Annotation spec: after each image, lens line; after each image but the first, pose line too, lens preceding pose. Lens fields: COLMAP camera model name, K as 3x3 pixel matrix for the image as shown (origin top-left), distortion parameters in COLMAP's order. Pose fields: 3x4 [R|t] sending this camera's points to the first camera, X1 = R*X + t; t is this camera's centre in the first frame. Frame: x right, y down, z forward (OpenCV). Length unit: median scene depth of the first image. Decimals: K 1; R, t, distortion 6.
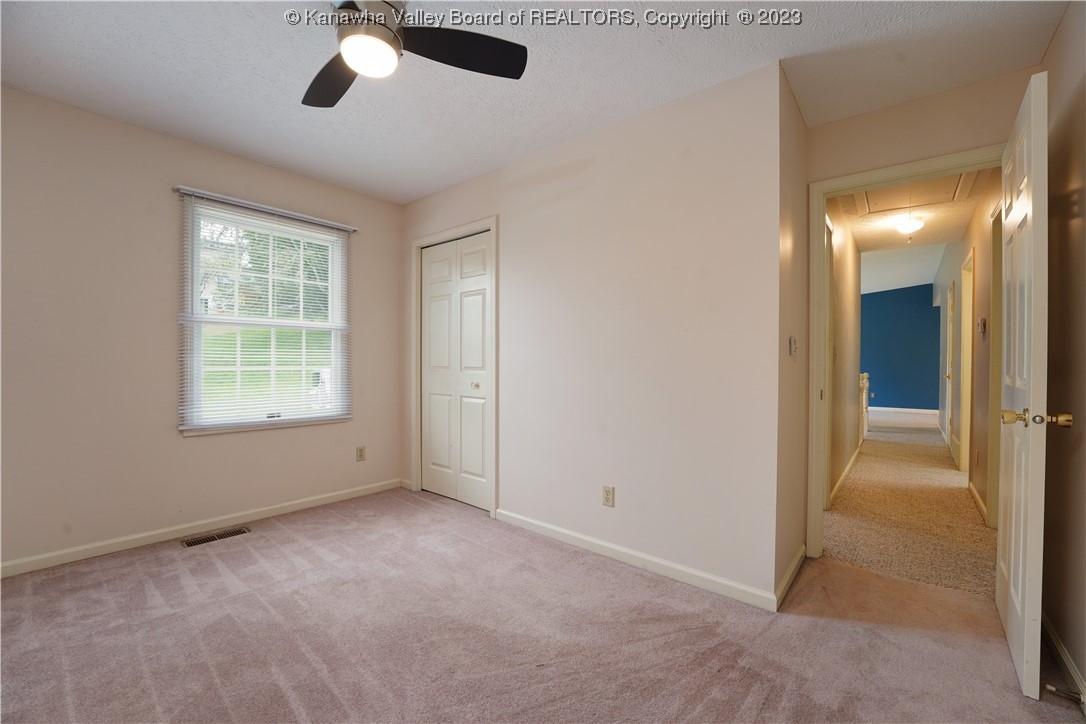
lens RADIAL K [[438.2, 0, 543.7], [0, 438.2, 360.9], [0, 0, 1]] dist [-0.000120, -0.000045]
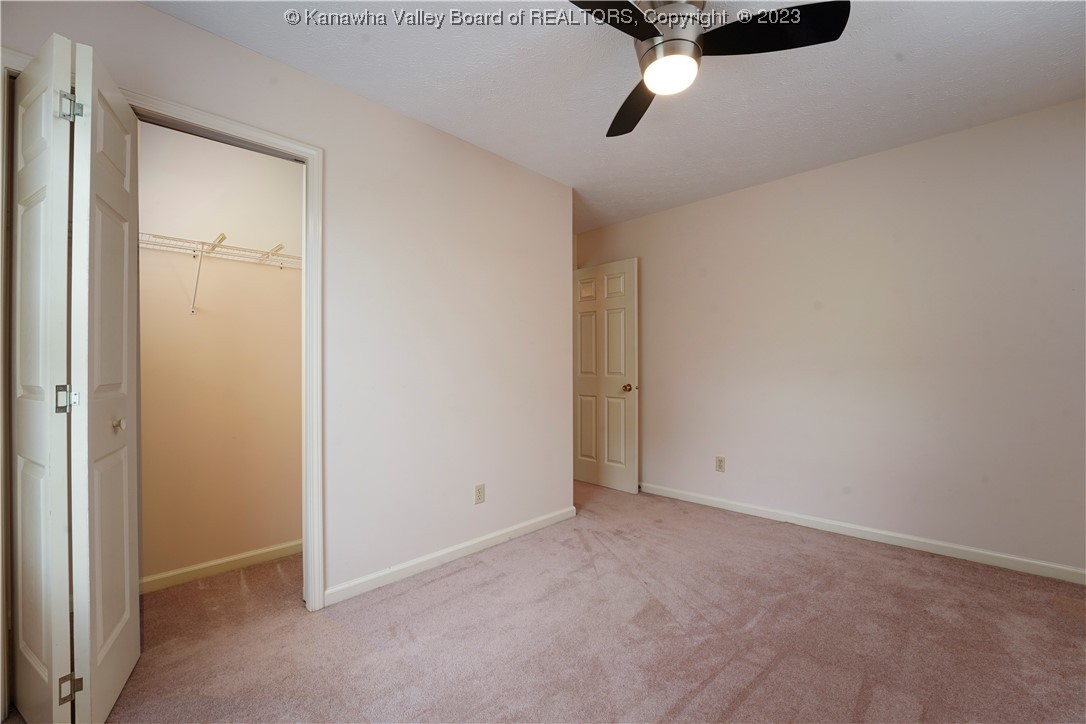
lens RADIAL K [[438.2, 0, 543.8], [0, 438.2, 365.1], [0, 0, 1]] dist [-0.000120, -0.000045]
pose [[0.111123, 0.002134, 0.993804, -0.898096], [0.009159, 0.999953, -0.003171, 0.001174], [-0.993764, 0.009455, 0.111098, 0.728979]]
